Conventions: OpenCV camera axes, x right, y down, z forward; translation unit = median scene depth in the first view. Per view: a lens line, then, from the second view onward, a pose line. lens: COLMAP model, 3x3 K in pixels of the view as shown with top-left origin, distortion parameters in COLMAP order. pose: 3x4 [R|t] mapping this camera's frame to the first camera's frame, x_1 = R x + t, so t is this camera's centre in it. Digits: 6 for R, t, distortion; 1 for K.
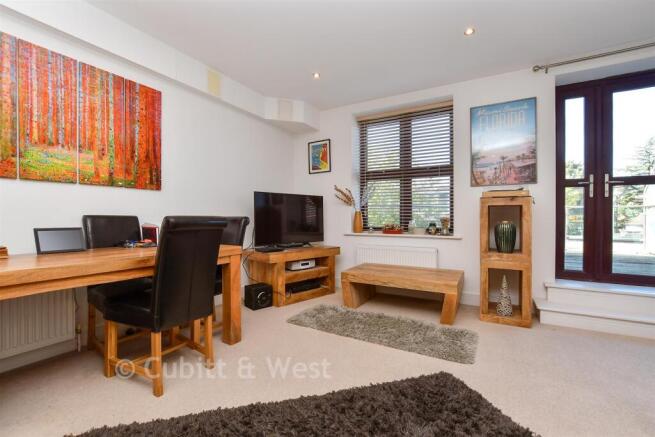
lens RADIAL K [[293.1, 0, 322.6], [0, 293.1, 218.6], [0, 0, 1]] dist [-0.018084, 0.003703]
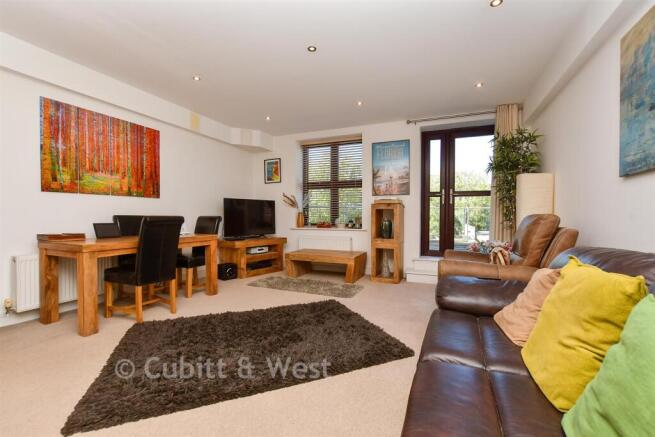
lens RADIAL K [[293.1, 0, 318.2], [0, 293.1, 220.1], [0, 0, 1]] dist [-0.018084, 0.003703]
pose [[0.994377, -0.001200, 0.105890, 0.074164], [-0.000034, 0.999932, 0.011648, -0.002708], [-0.105897, -0.011586, 0.994310, -0.480146]]
